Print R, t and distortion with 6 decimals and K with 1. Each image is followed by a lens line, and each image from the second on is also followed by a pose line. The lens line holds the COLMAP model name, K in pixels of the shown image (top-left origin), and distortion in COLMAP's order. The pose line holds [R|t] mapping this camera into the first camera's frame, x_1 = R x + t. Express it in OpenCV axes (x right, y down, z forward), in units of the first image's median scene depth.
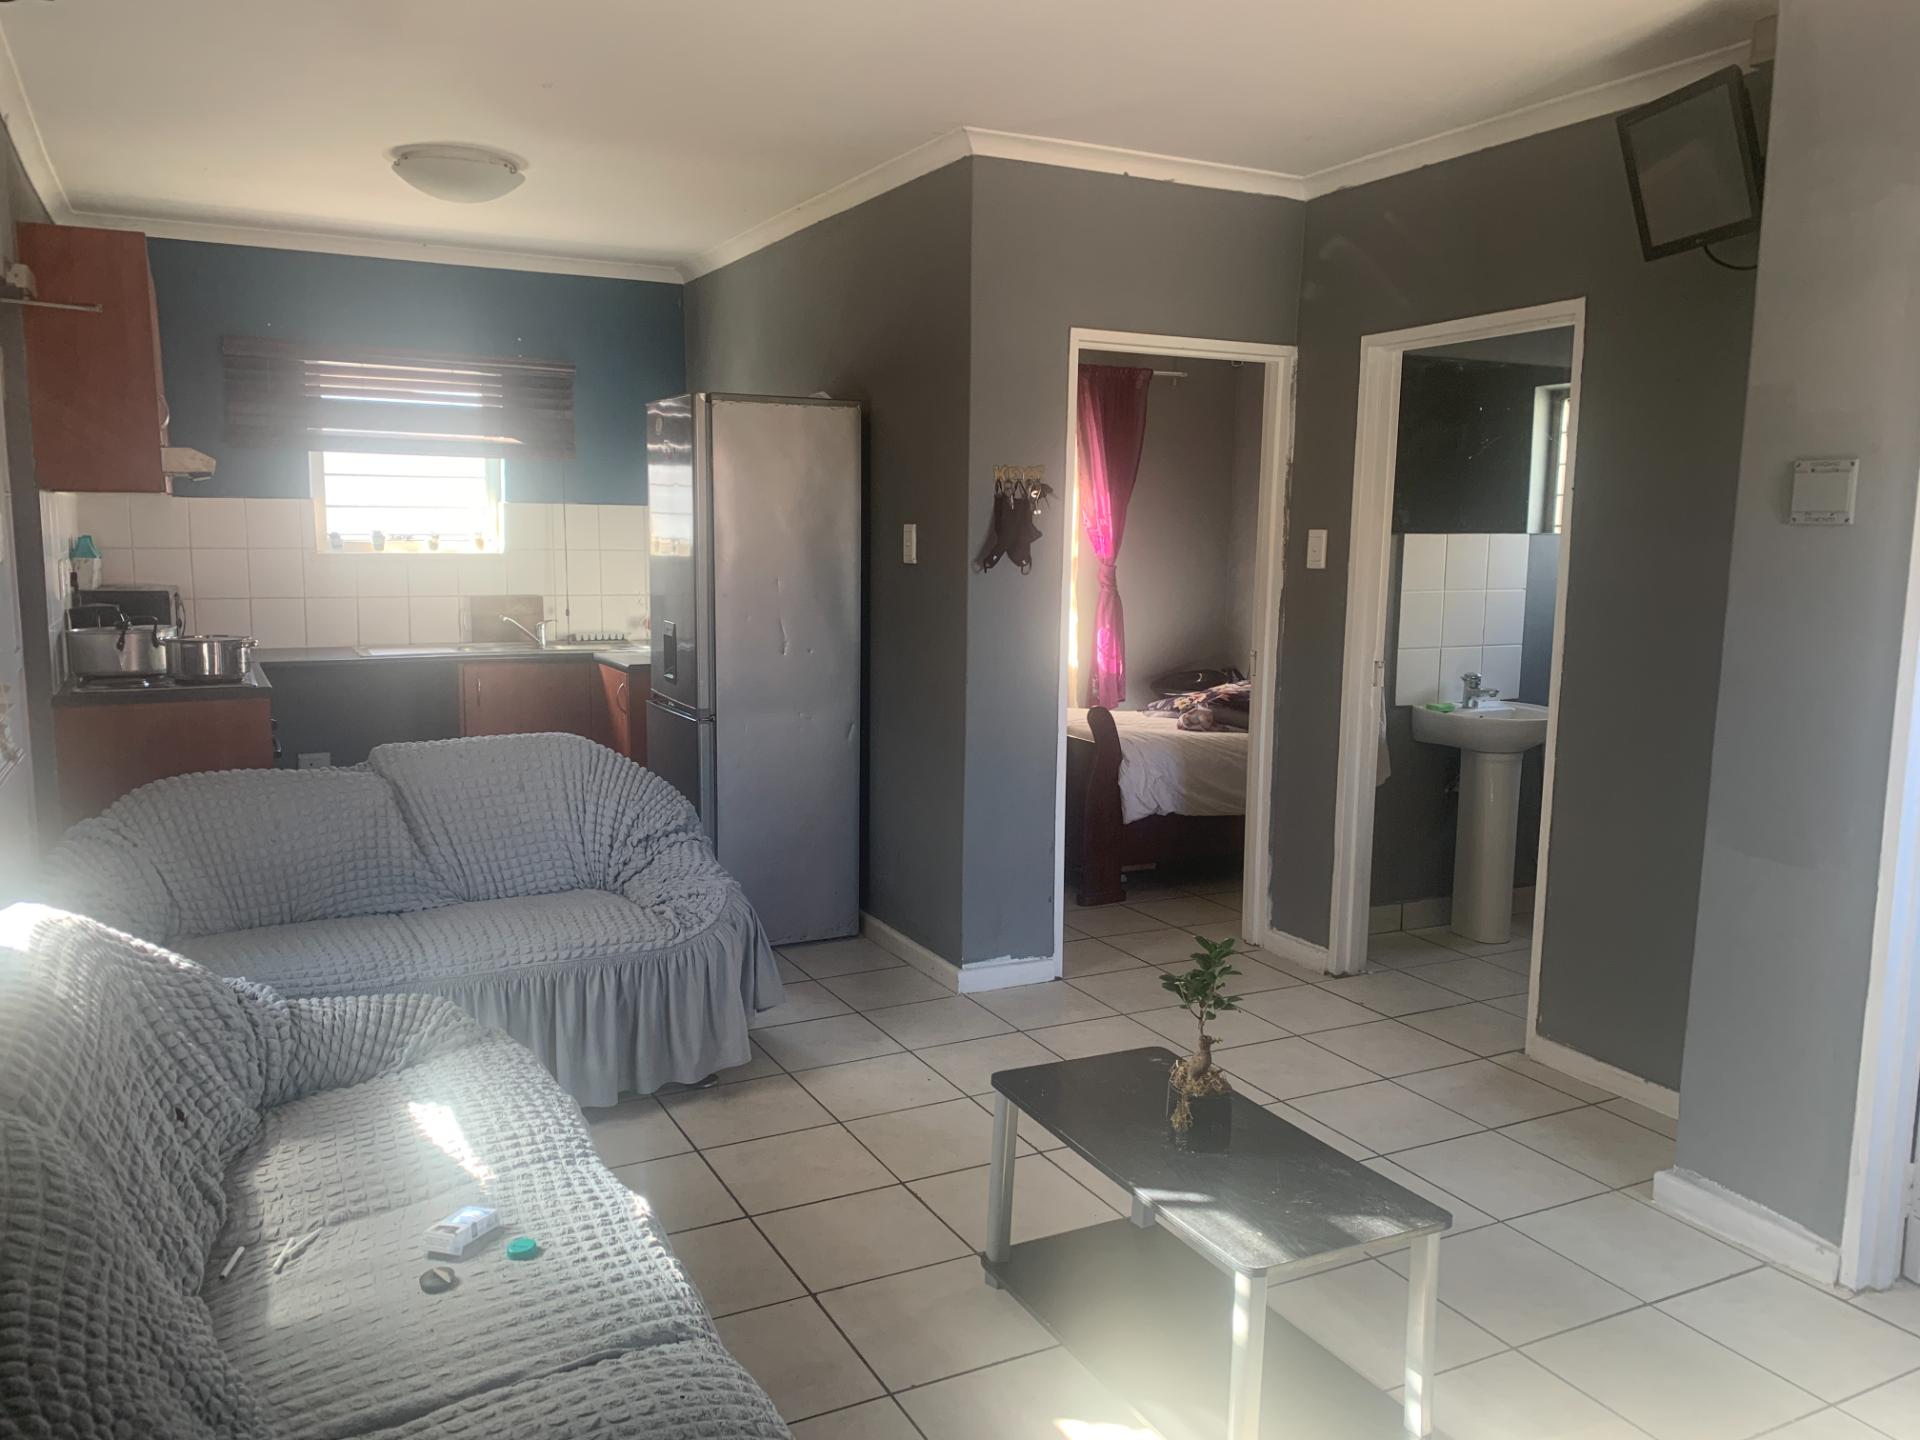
lens RADIAL K [[1457.6, 0, 967.5], [0, 1457.6, 714.0], [0, 0, 1]] dist [0.047994, -0.052730]
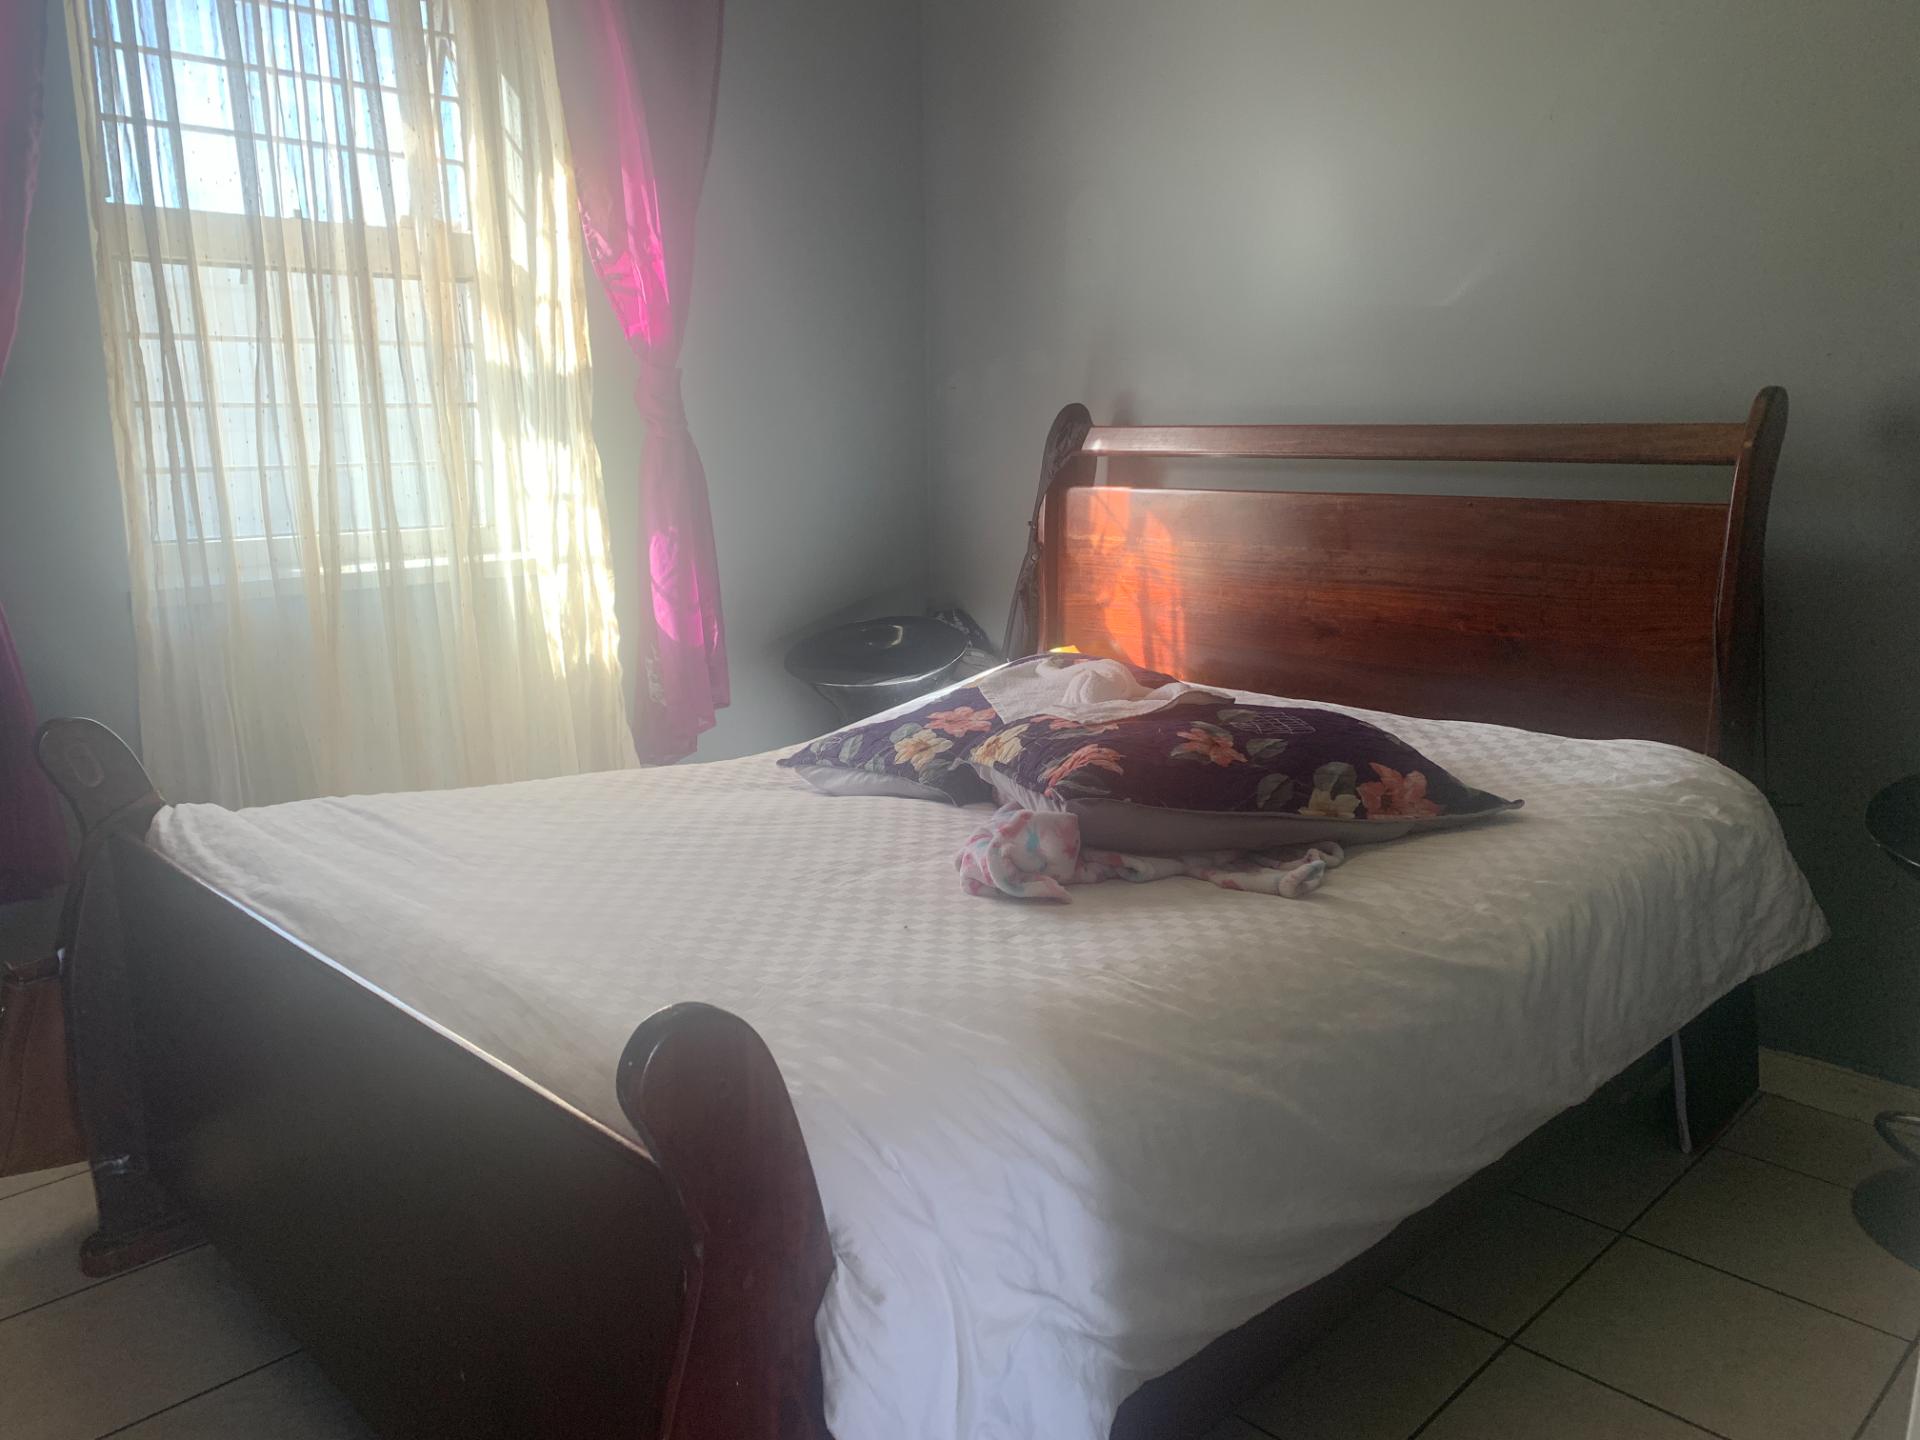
lens RADIAL K [[1482.7, 0, 936.5], [0, 1482.7, 720.9], [0, 0, 1]] dist [0.076613, -0.060199]
pose [[0.959404, -0.078755, 0.270816, 0.053006], [0.057536, 0.994681, 0.085432, -0.038967], [-0.276104, -0.066382, 0.958833, 0.607374]]
